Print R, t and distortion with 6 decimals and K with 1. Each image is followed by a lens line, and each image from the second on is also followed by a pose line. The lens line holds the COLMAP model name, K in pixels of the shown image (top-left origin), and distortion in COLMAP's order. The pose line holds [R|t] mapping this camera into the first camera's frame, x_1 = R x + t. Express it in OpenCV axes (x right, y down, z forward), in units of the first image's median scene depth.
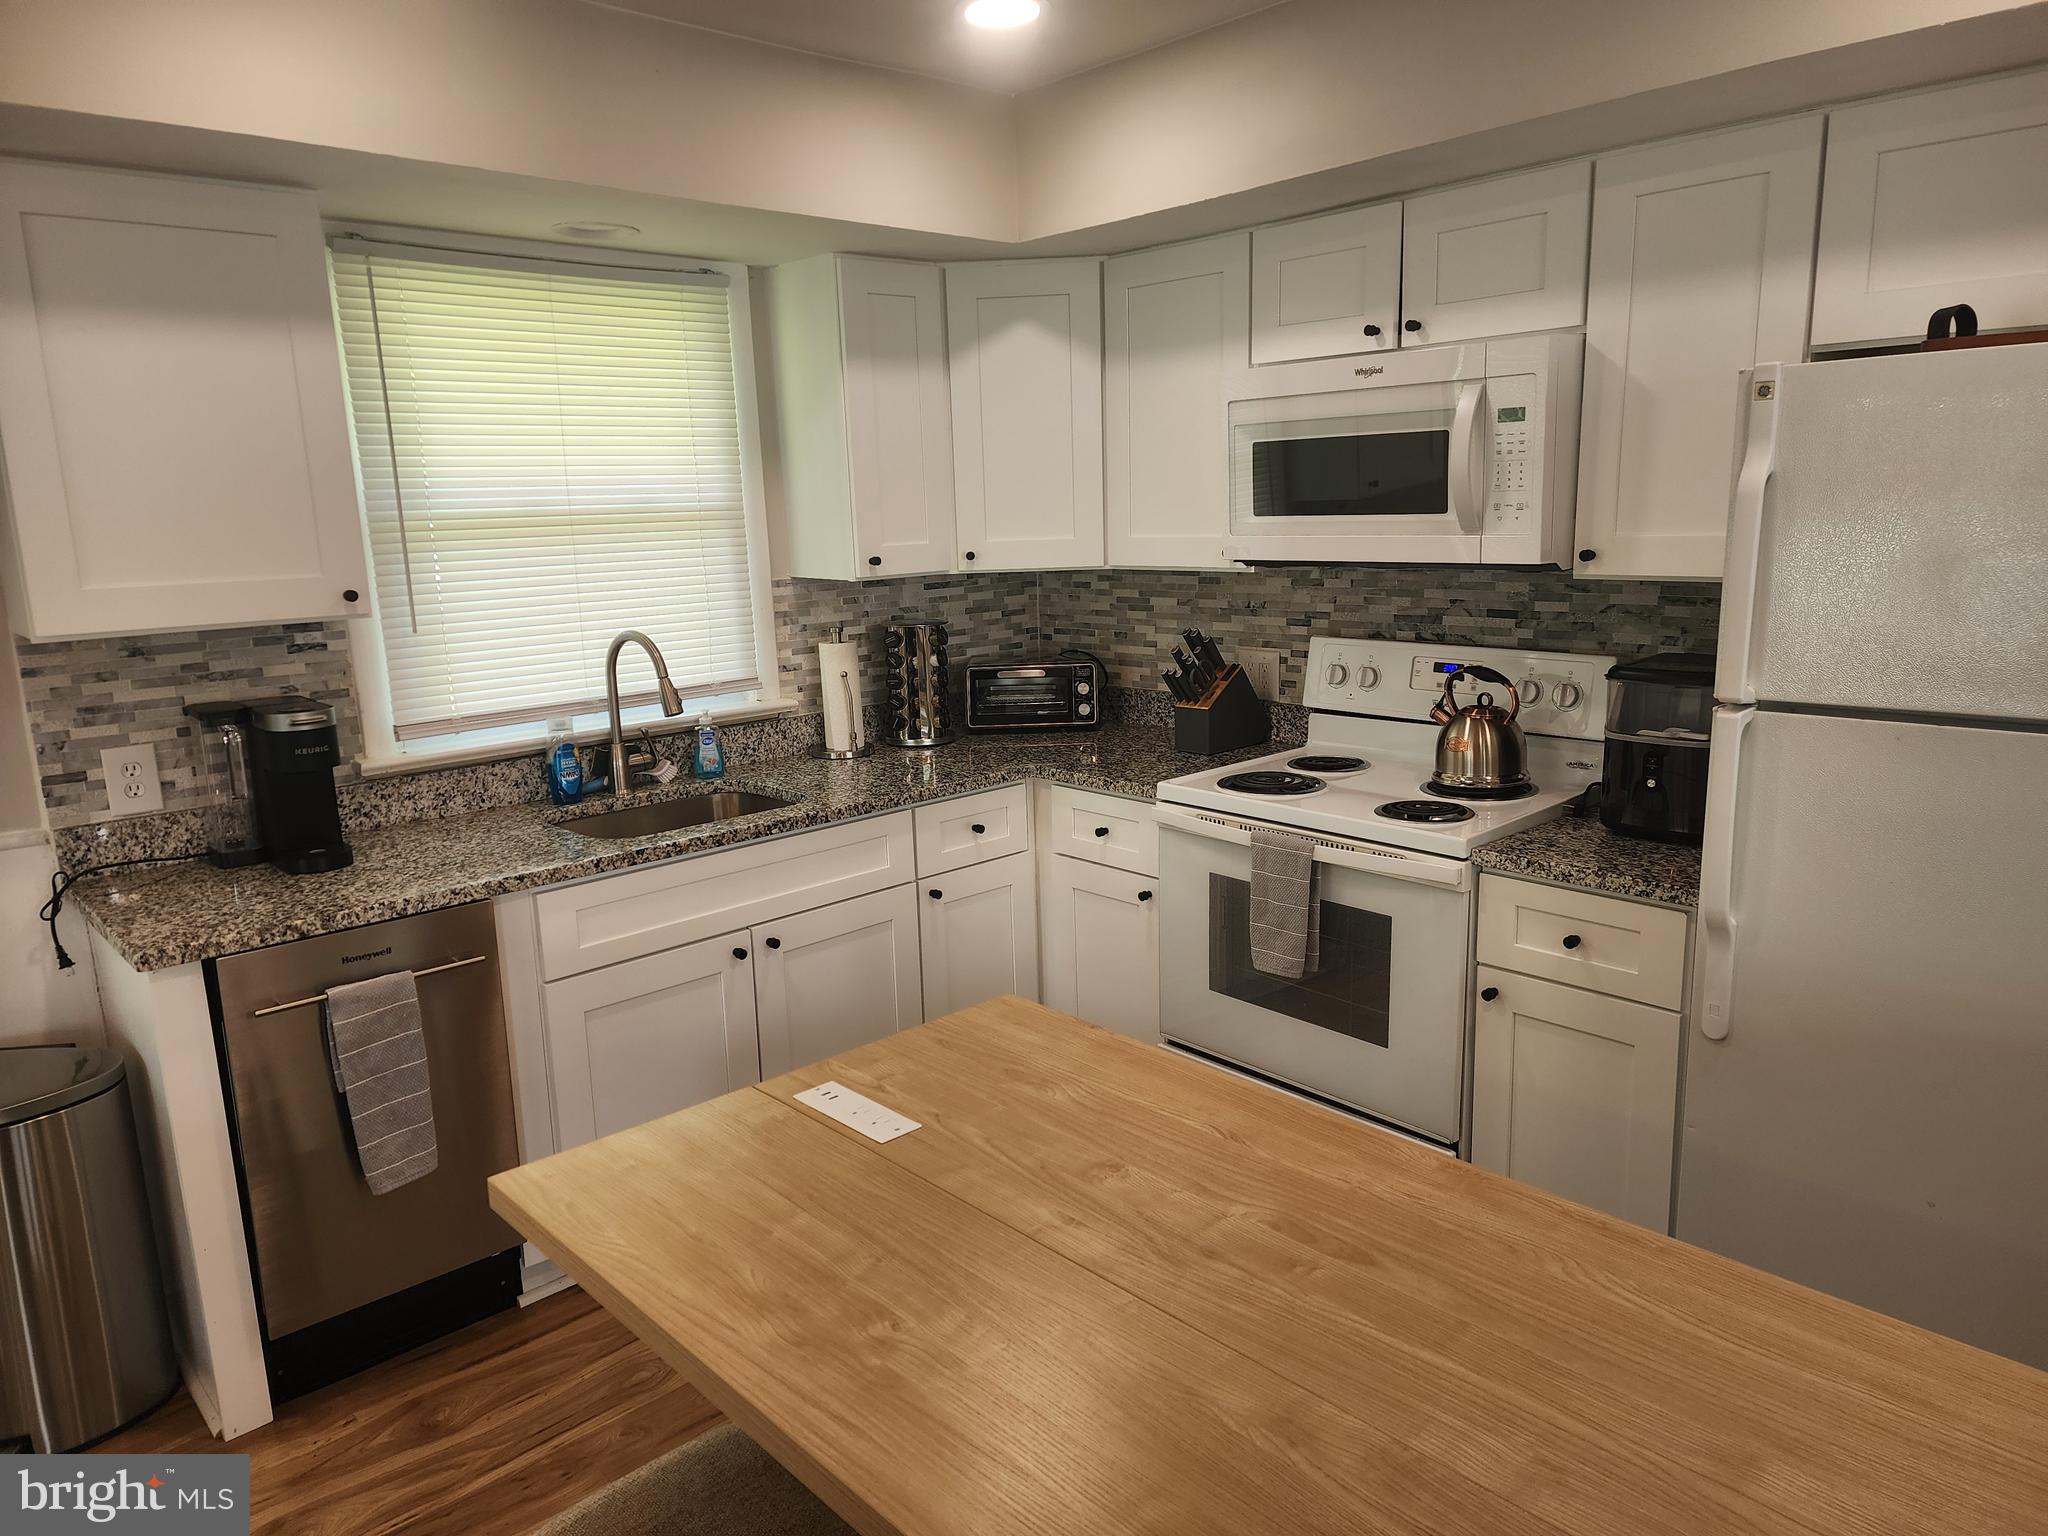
lens RADIAL K [[1355.1, 0, 993.6], [0, 1355.1, 768.2], [0, 0, 1]] dist [0.121185, -0.135692]
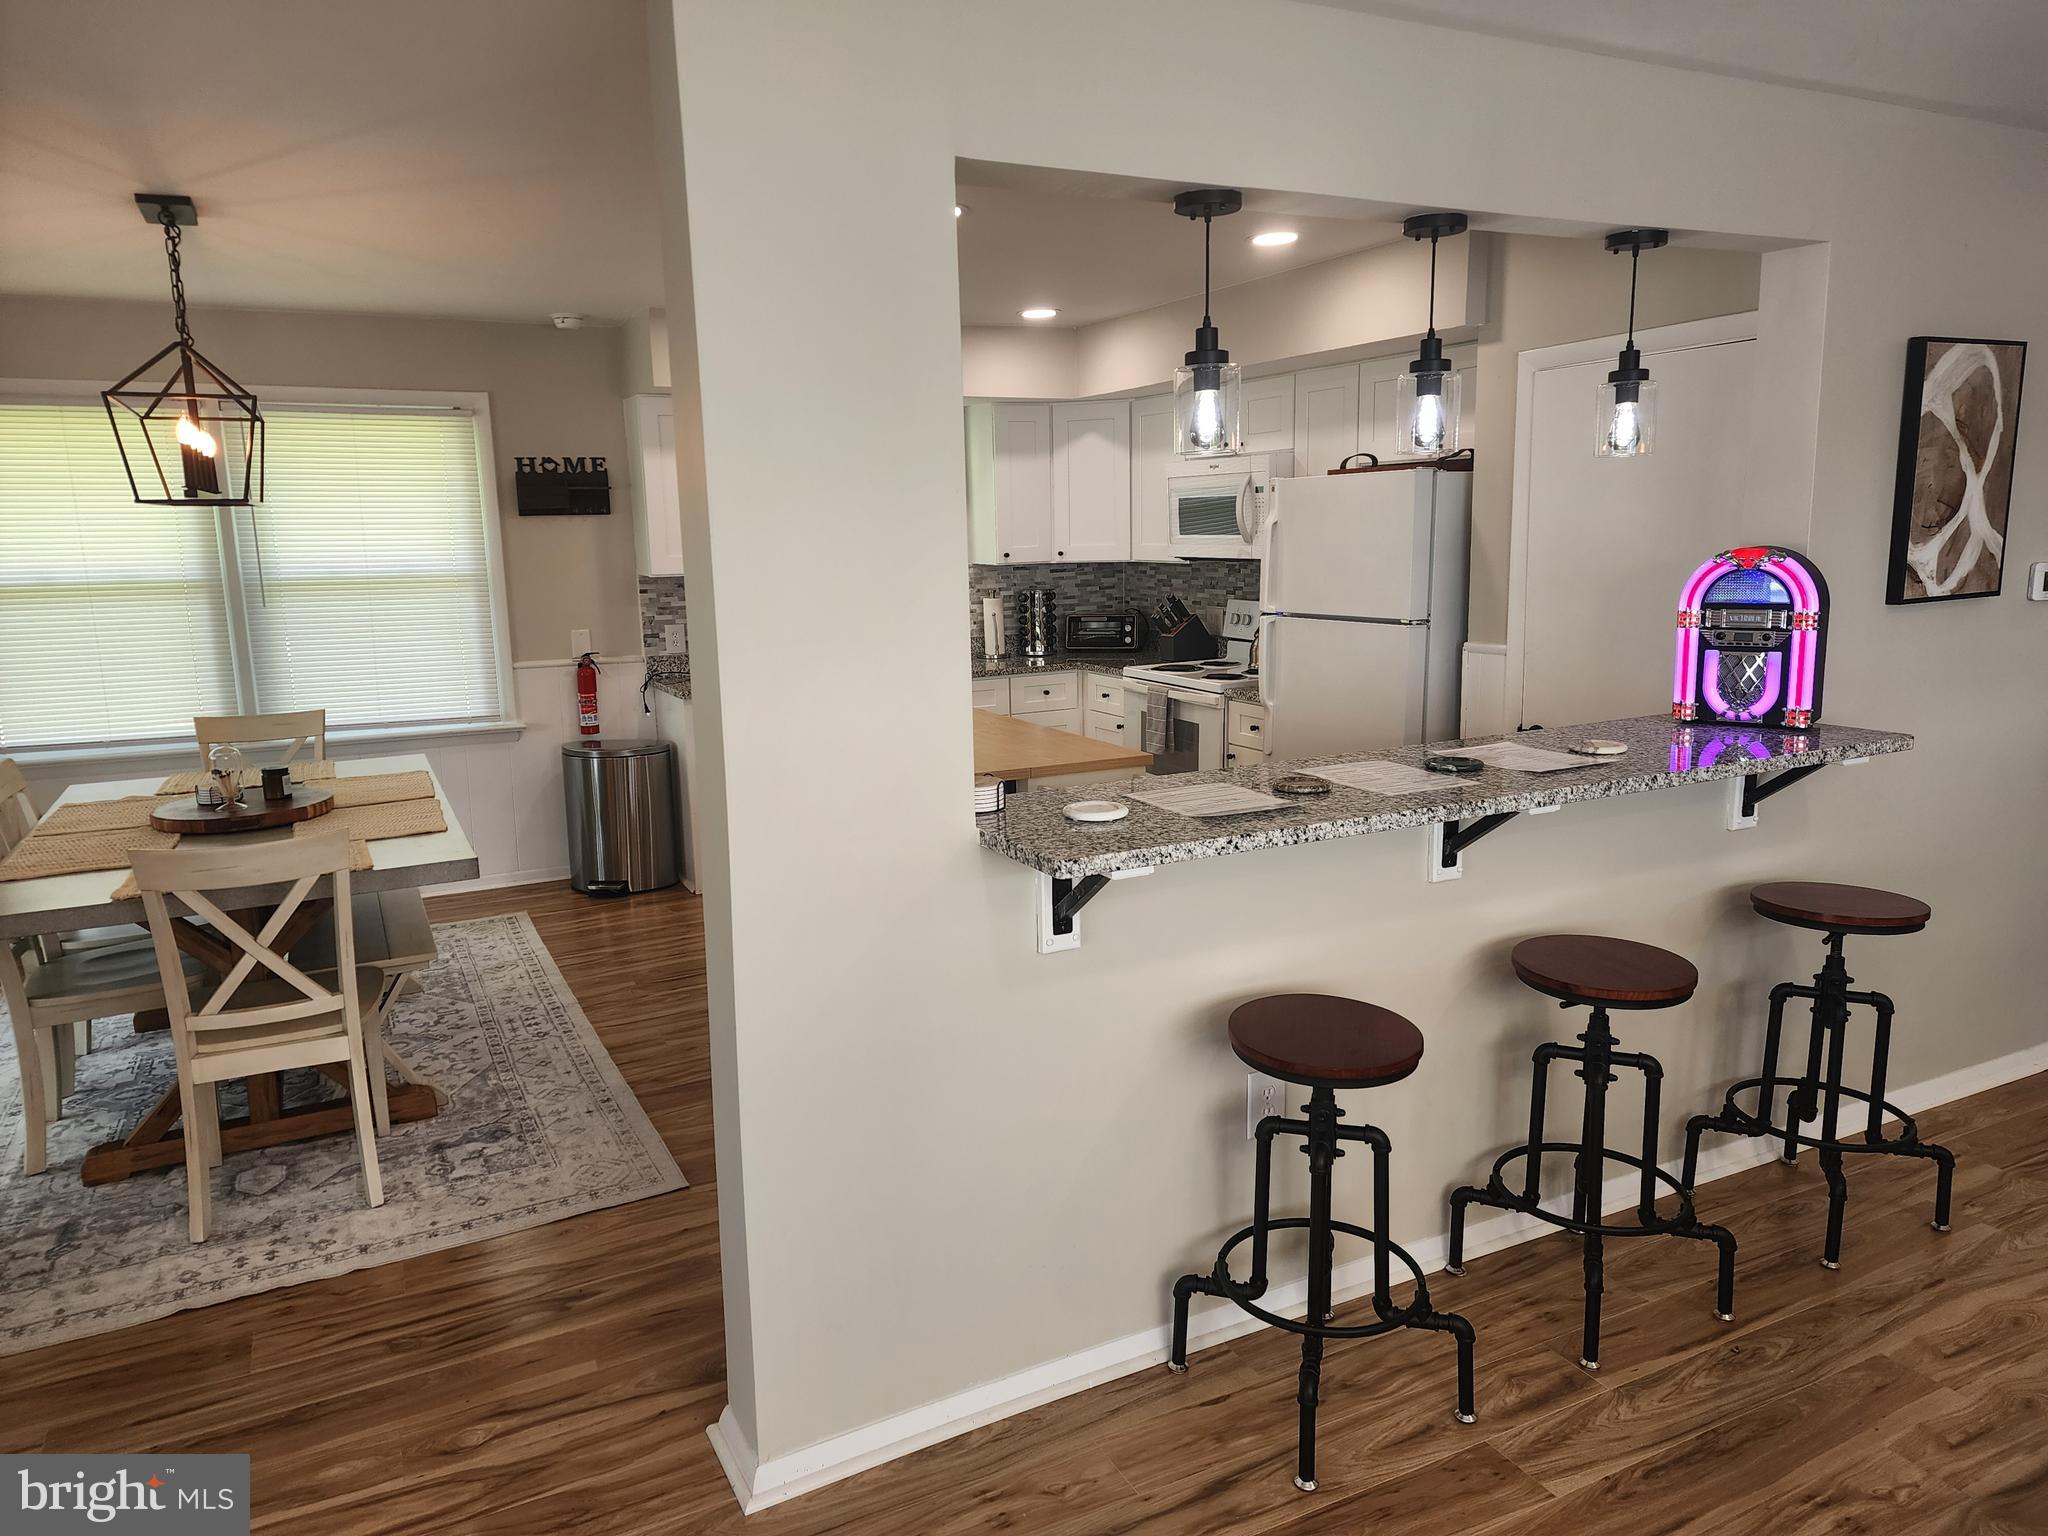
lens RADIAL K [[1355.1, 0, 993.6], [0, 1355.1, 768.2], [0, 0, 1]] dist [0.121185, -0.135692]
pose [[0.963372, 0.059729, -0.261432, 0.488336], [-0.061773, 0.998090, 0.000399, 0.177632], [0.260956, 0.015765, 0.965222, -1.021256]]
